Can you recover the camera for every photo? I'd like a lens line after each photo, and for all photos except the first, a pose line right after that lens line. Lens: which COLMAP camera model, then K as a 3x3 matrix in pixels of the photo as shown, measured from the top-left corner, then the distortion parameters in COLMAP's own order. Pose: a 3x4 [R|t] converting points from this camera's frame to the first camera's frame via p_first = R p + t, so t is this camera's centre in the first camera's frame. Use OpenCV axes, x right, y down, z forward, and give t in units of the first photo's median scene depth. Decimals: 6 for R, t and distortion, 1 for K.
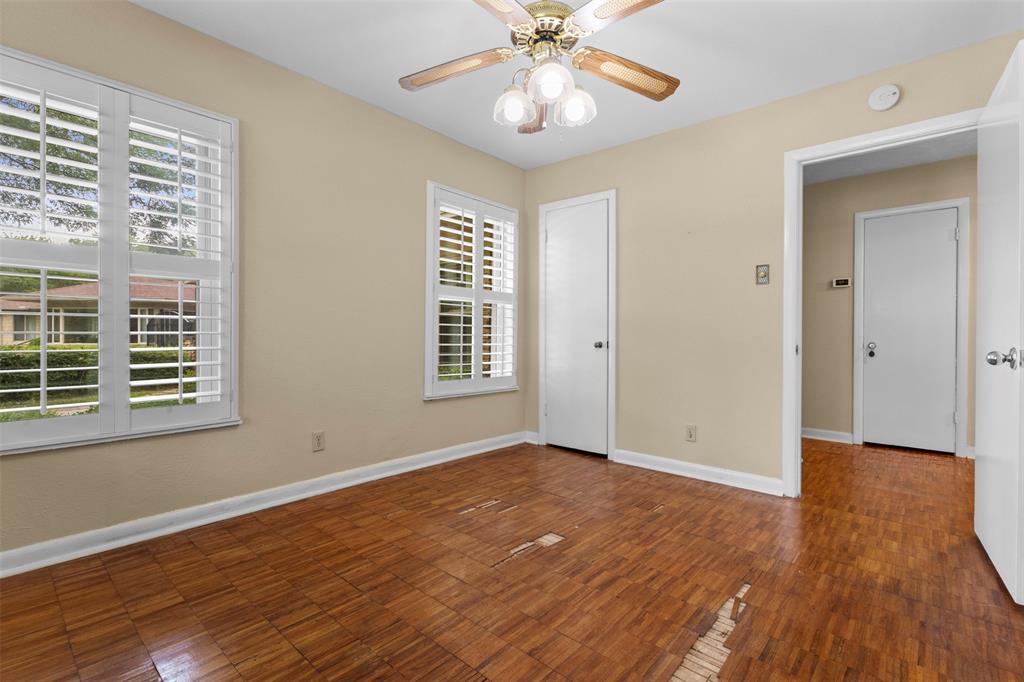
lens RADIAL K [[471.9, 0, 513.6], [0, 471.9, 344.2], [0, 0, 1]] dist [-0.000837, 0.001331]
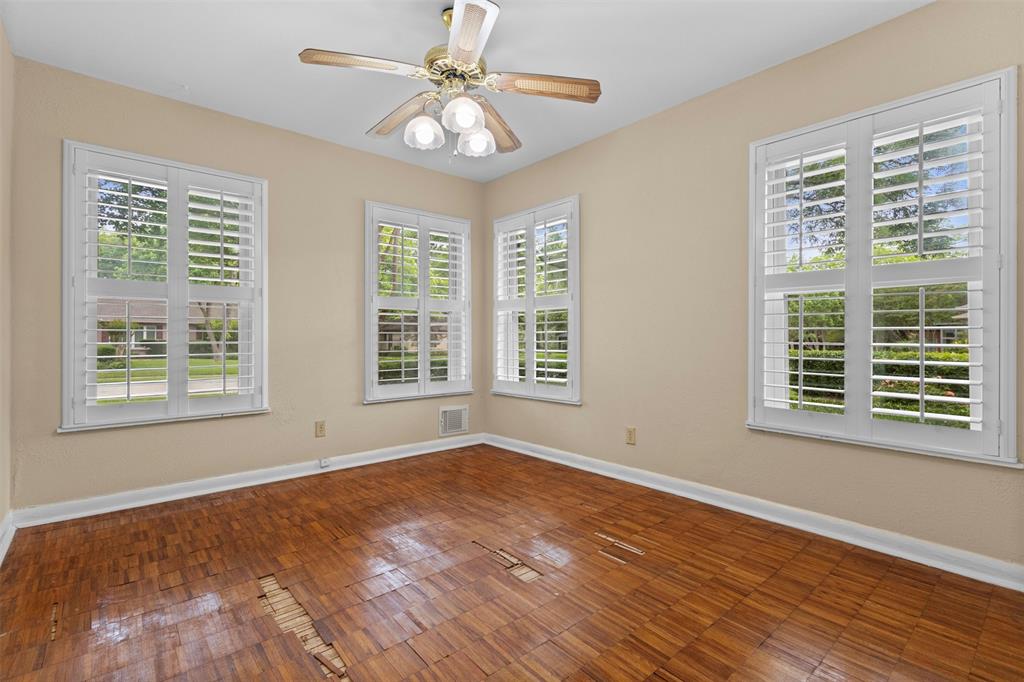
lens RADIAL K [[471.9, 0, 509.6], [0, 471.9, 337.6], [0, 0, 1]] dist [-0.000837, 0.001331]
pose [[-0.139740, -0.013729, -0.990093, 0.819808], [-0.027359, 0.999576, -0.009999, -0.015325], [0.989810, 0.025691, -0.140056, 0.921403]]
